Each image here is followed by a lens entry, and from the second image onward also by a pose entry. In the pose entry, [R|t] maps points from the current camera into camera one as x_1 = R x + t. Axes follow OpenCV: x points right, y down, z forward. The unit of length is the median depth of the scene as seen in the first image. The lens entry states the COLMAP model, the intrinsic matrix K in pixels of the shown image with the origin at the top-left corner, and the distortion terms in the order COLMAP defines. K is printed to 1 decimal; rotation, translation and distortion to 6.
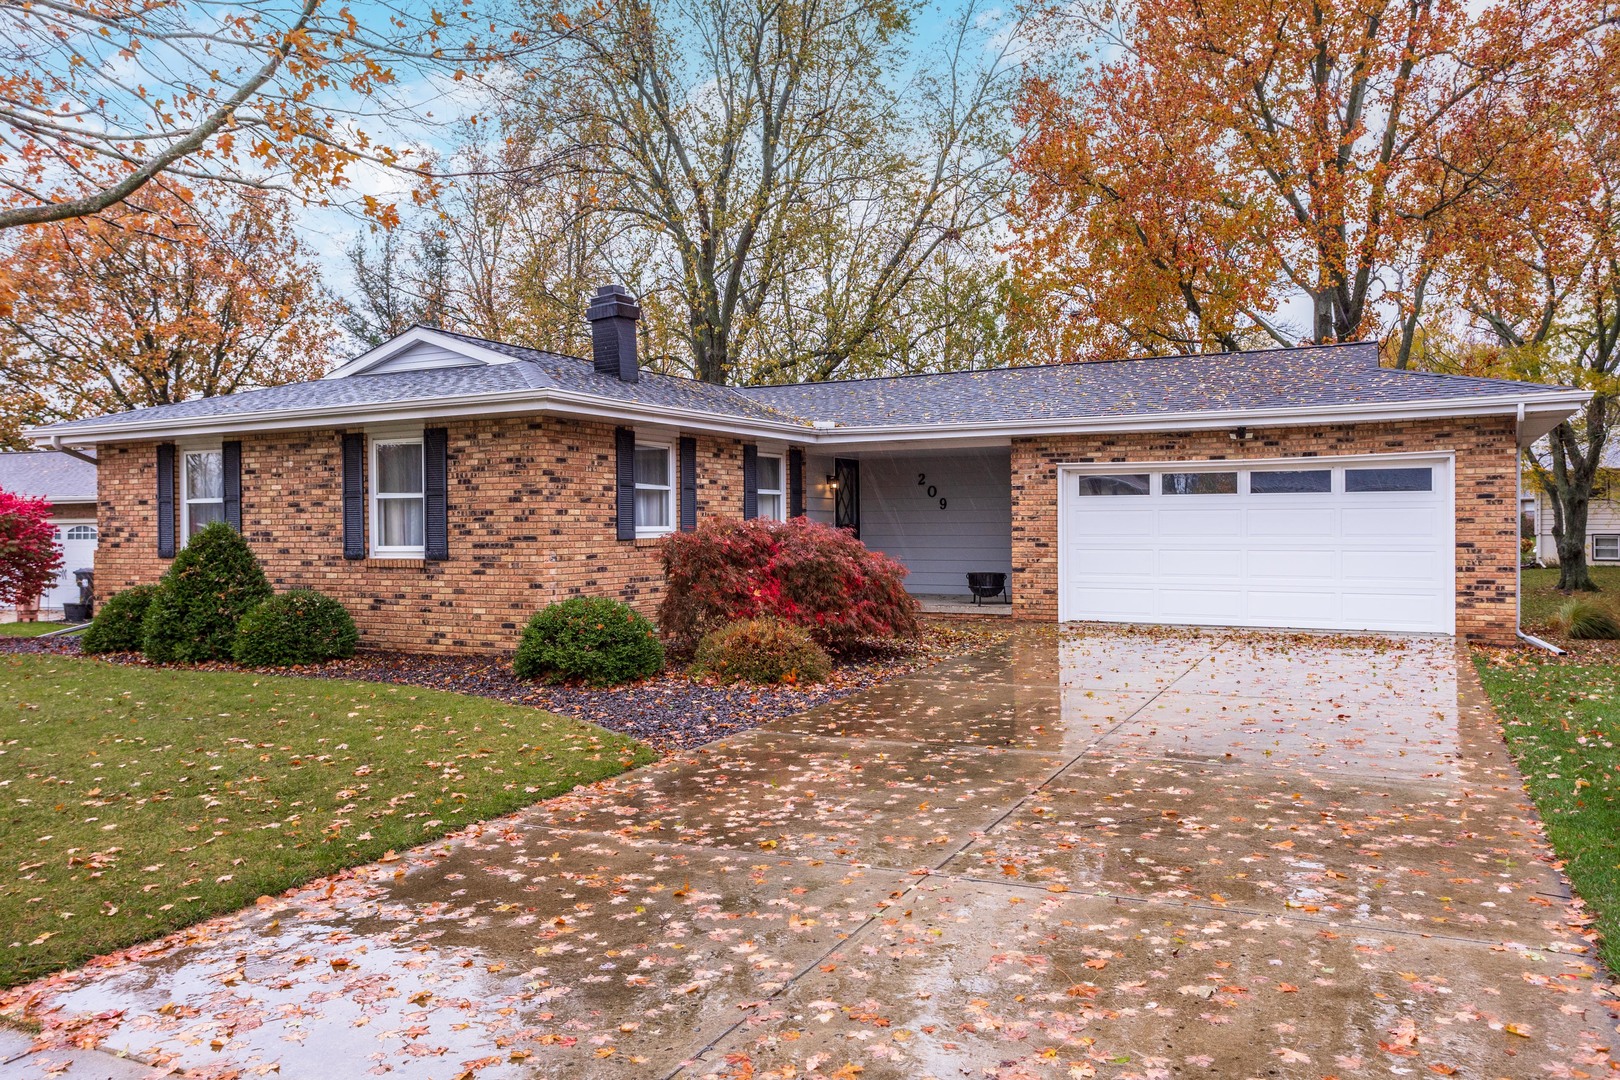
lens RADIAL K [[1228.2, 0, 807.8], [0, 1228.2, 535.9], [0, 0, 1]] dist [-0.025480, -0.003968]
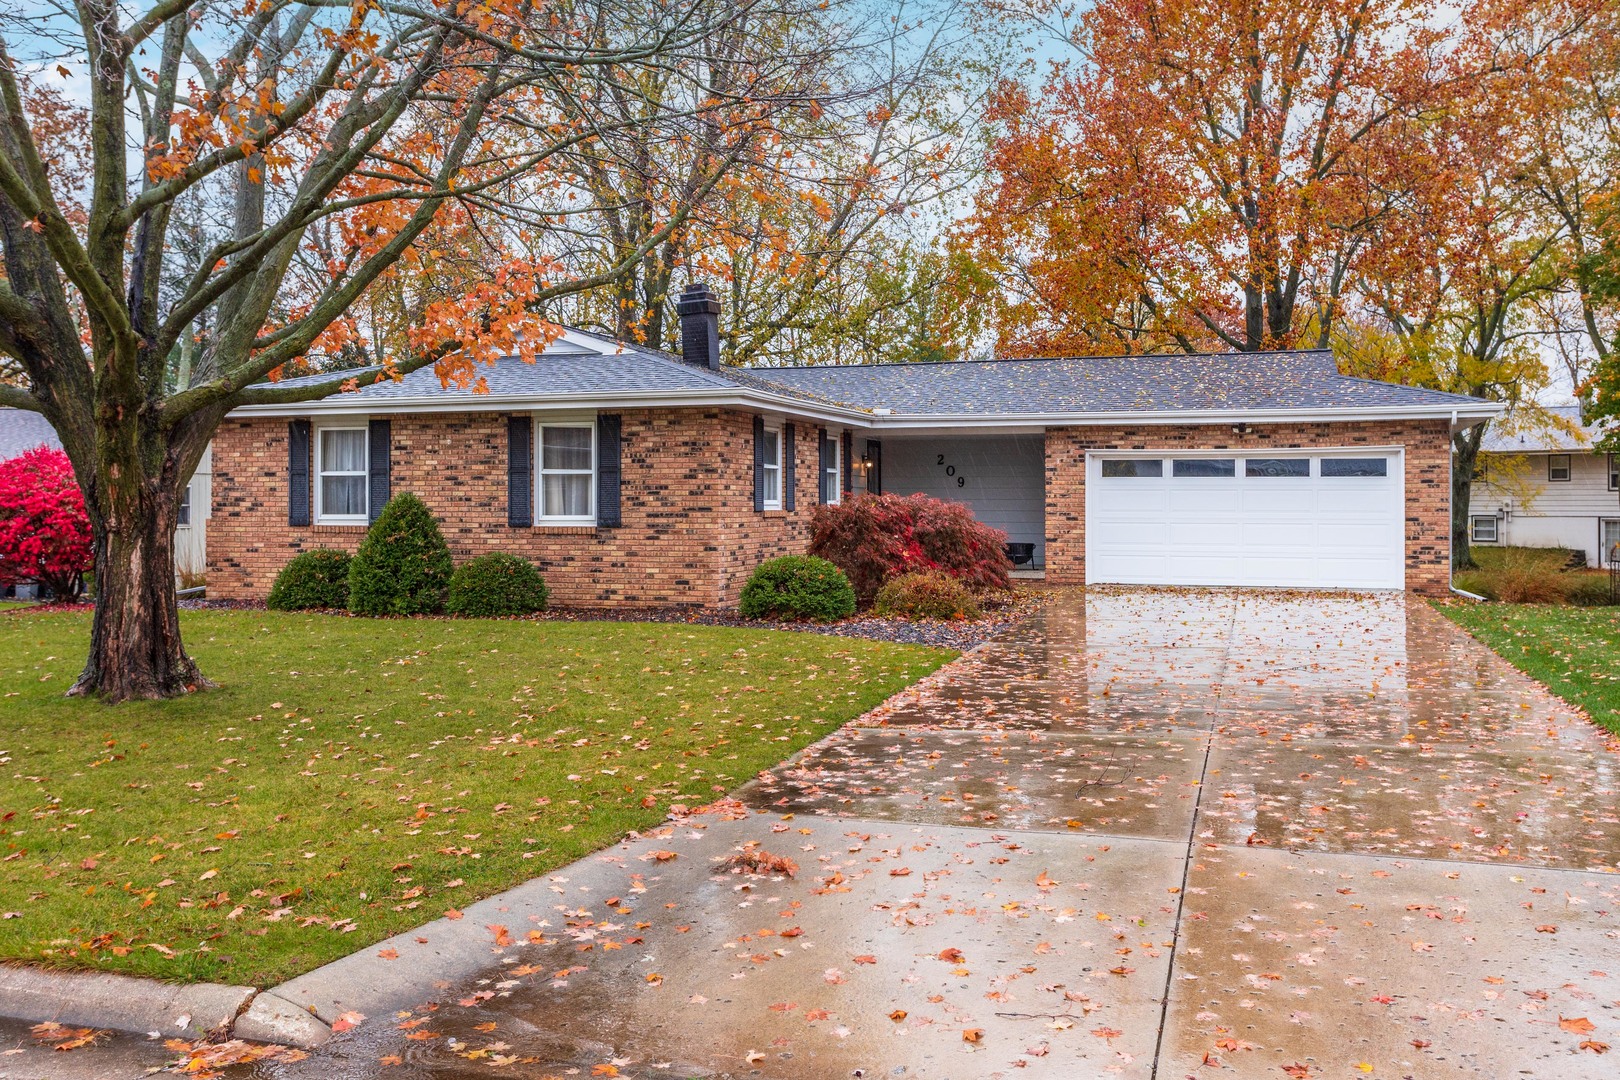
lens RADIAL K [[1499.9, 0, 820.7], [0, 1499.9, 496.5], [0, 0, 1]] dist [-0.066384, 0.000000]
pose [[0.985455, 0.008008, 0.169745, -0.324244], [-0.005787, 0.999891, -0.013571, 0.007878], [-0.169835, 0.012391, 0.985395, -0.414173]]
